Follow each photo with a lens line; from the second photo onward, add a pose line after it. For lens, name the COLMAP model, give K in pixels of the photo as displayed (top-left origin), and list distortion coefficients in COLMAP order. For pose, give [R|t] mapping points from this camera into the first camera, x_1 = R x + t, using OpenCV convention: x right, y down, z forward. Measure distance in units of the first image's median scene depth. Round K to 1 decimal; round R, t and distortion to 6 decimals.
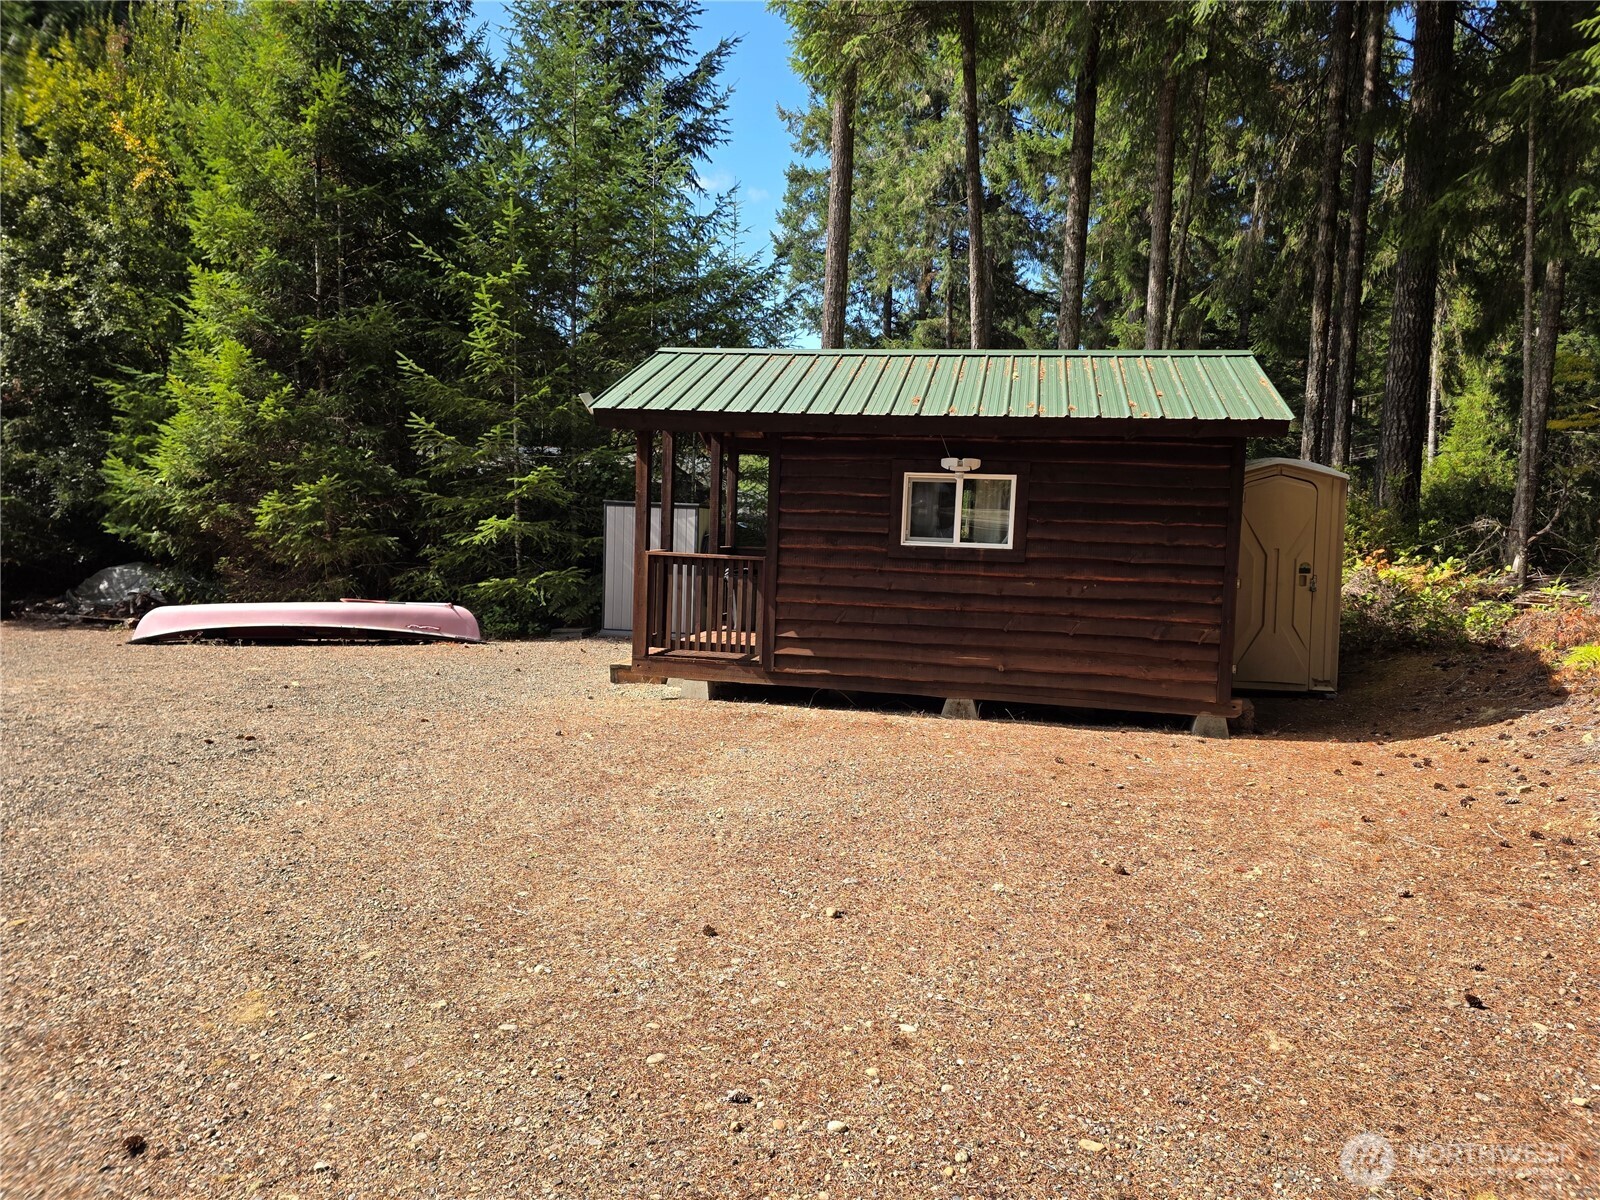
lens RADIAL K [[1060.9, 0, 803.5], [0, 1060.9, 601.9], [0, 0, 1]] dist [0.108372, -0.098426]
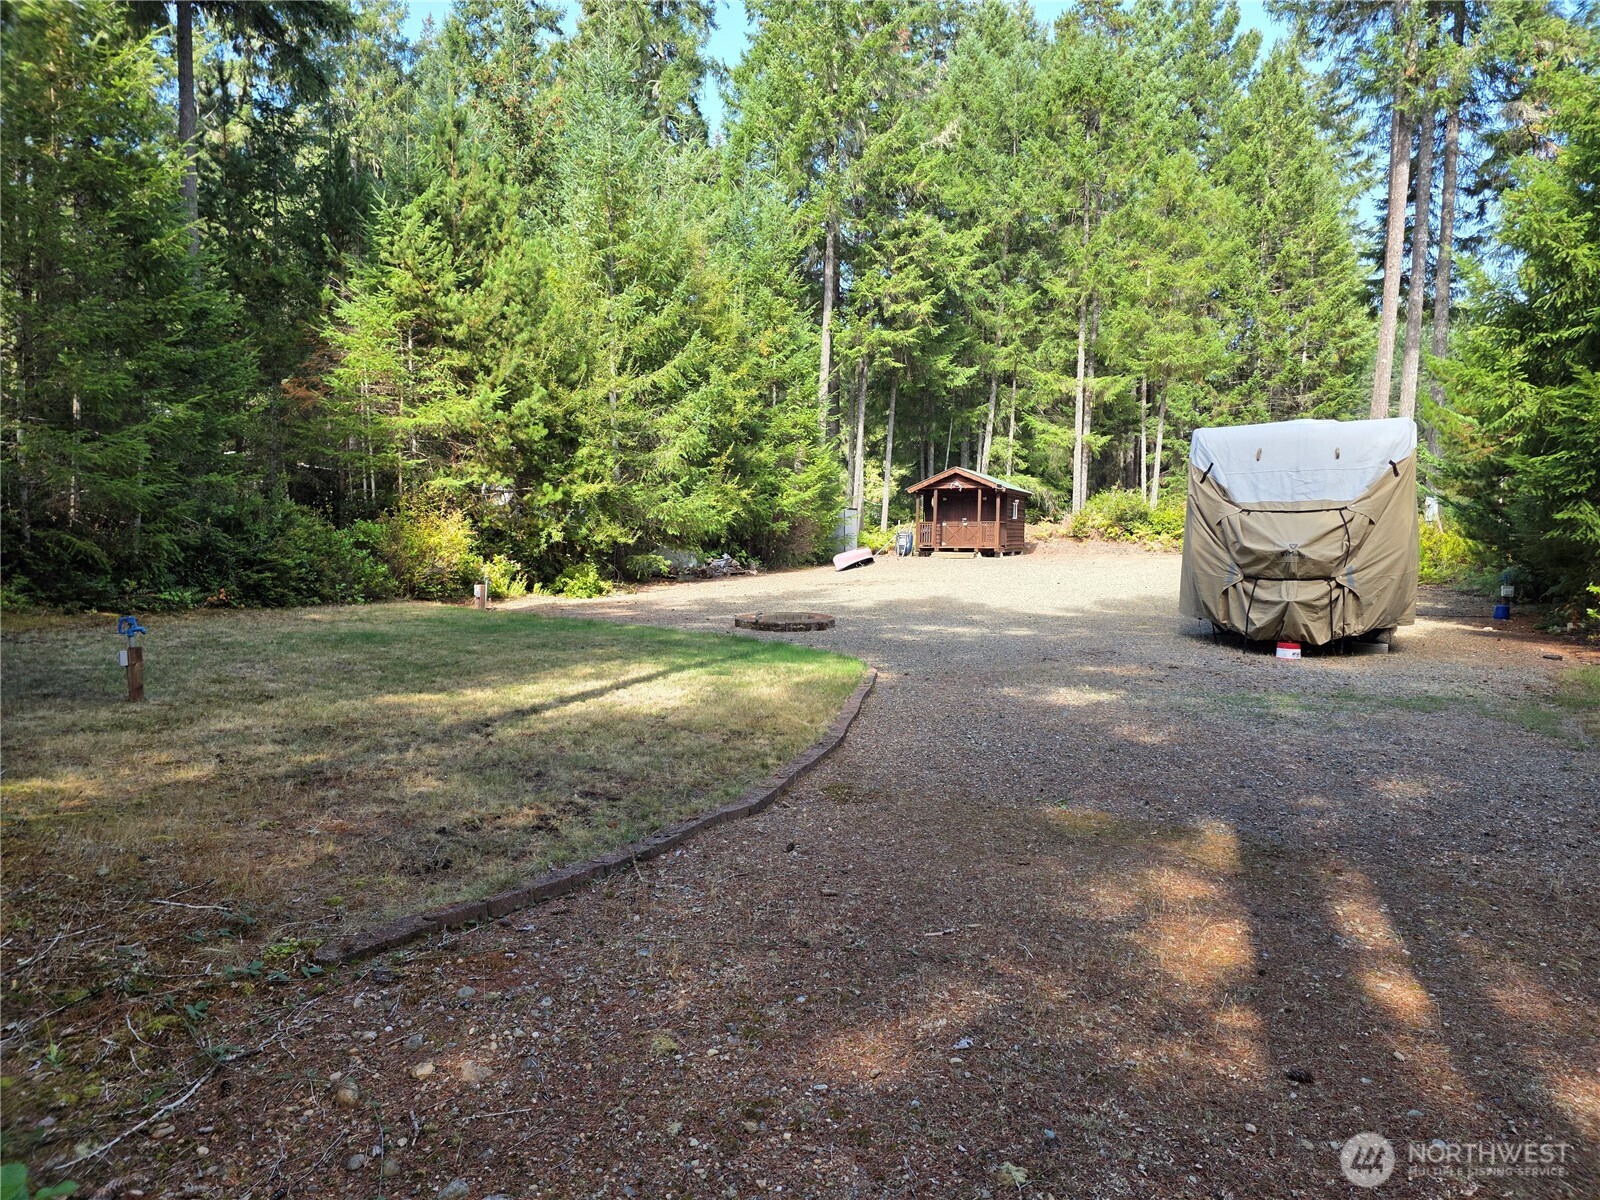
lens RADIAL K [[1074.2, 0, 792.3], [0, 1074.2, 585.0], [0, 0, 1]] dist [0.079669, -0.062766]
pose [[0.204315, -0.080248, 0.975610, -4.611011], [0.075797, 0.994939, 0.065964, -0.146558], [-0.975966, 0.060471, 0.209364, 0.968398]]
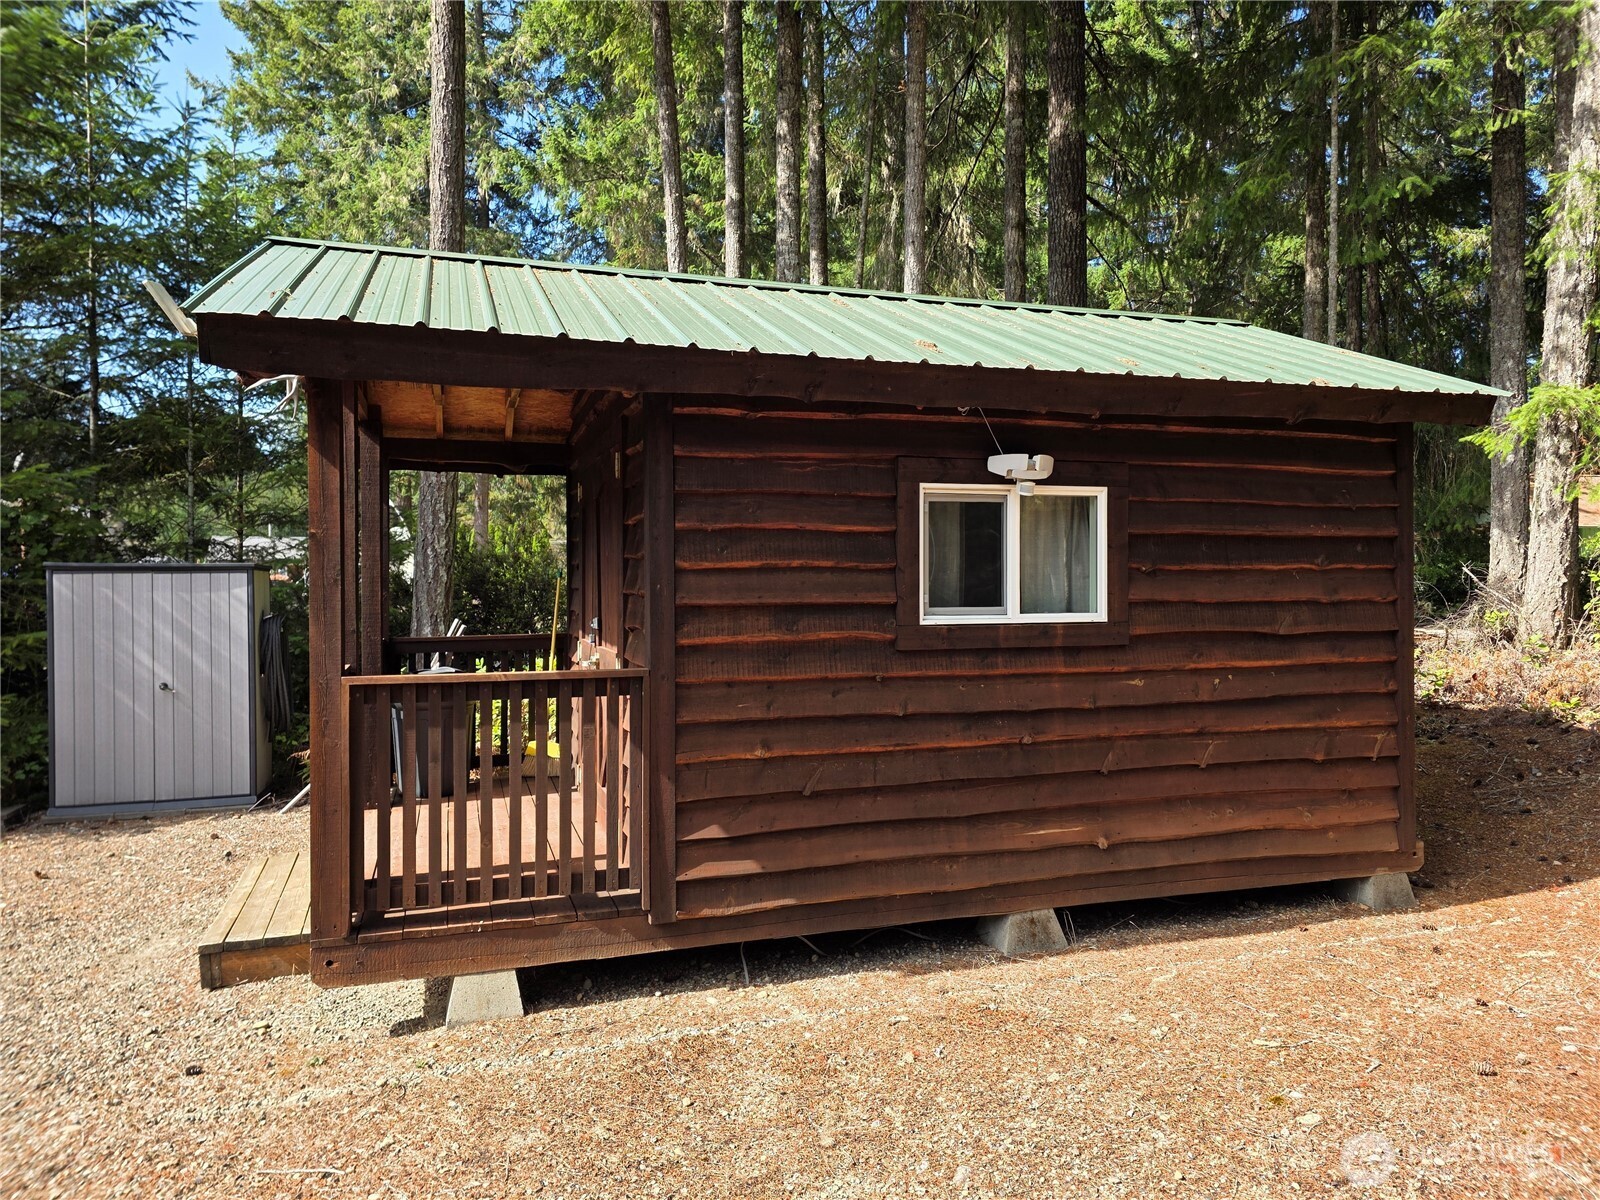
lens RADIAL K [[1074.2, 0, 792.3], [0, 1074.2, 585.0], [0, 0, 1]] dist [0.079669, -0.062766]
pose [[0.877751, -0.044200, 0.477074, -0.205342], [0.074364, 0.996237, -0.044520, -0.054280], [-0.473311, 0.074554, 0.877735, 0.577050]]
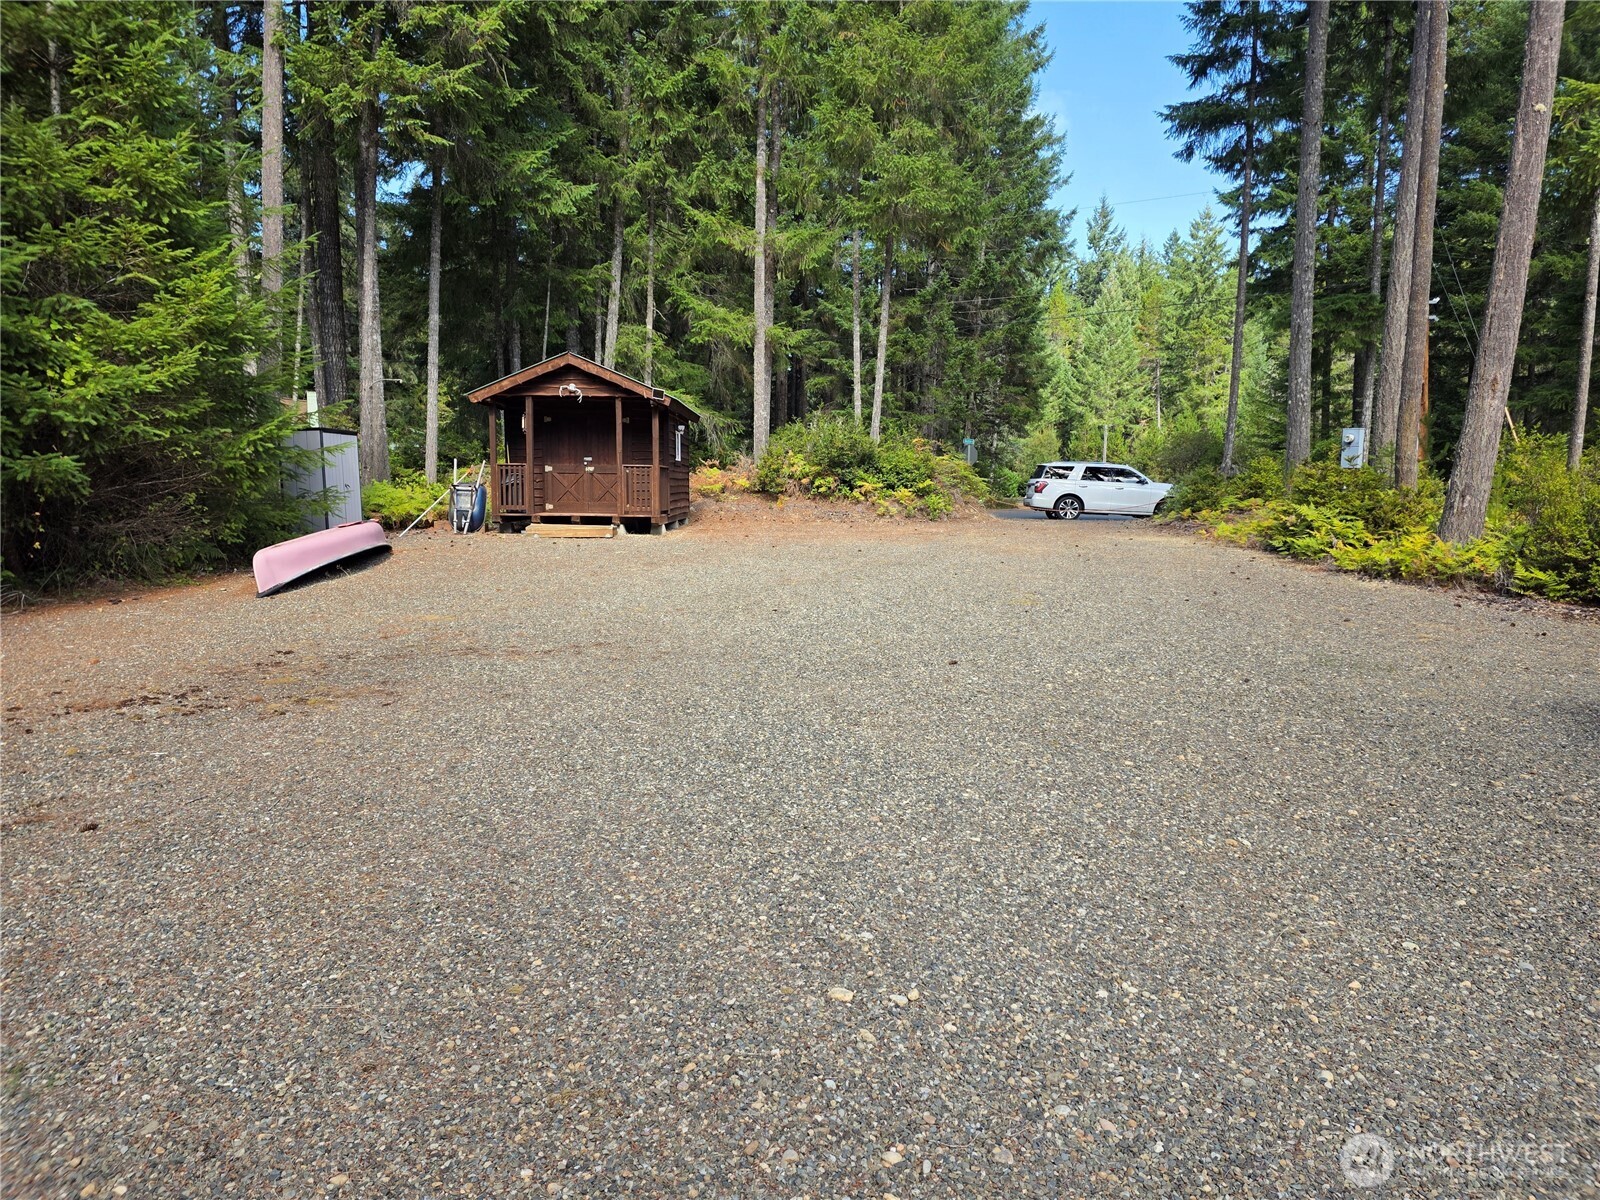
lens RADIAL K [[1060.9, 0, 803.5], [0, 1060.9, 601.9], [0, 0, 1]] dist [0.108372, -0.098426]
pose [[-0.181705, -0.145973, 0.972458, -2.413854], [0.059773, 0.985453, 0.159093, -0.104449], [-0.981535, 0.087035, -0.170337, 1.155268]]
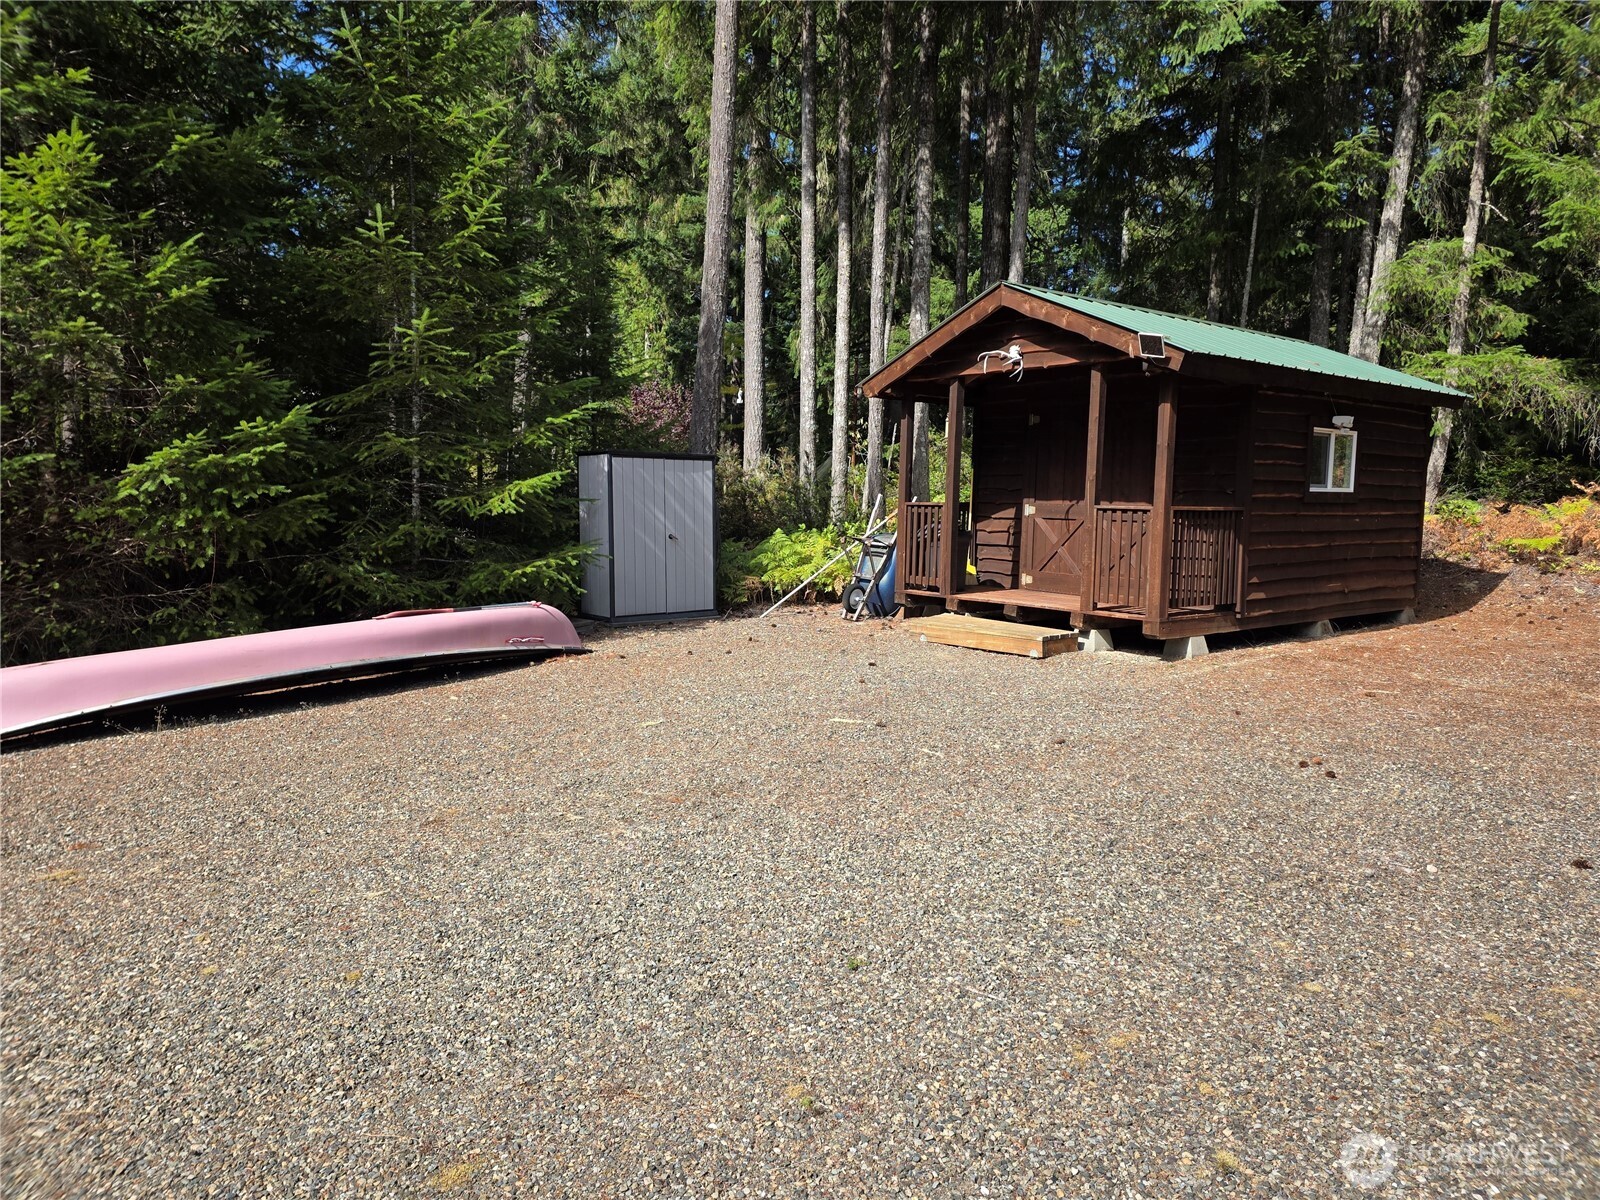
lens RADIAL K [[1074.2, 0, 792.3], [0, 1074.2, 585.0], [0, 0, 1]] dist [0.079669, -0.062766]
pose [[0.644820, -0.093545, 0.758588, -1.156050], [0.065943, 0.995590, 0.066717, -0.068275], [-0.761484, 0.007003, 0.648146, 0.665165]]
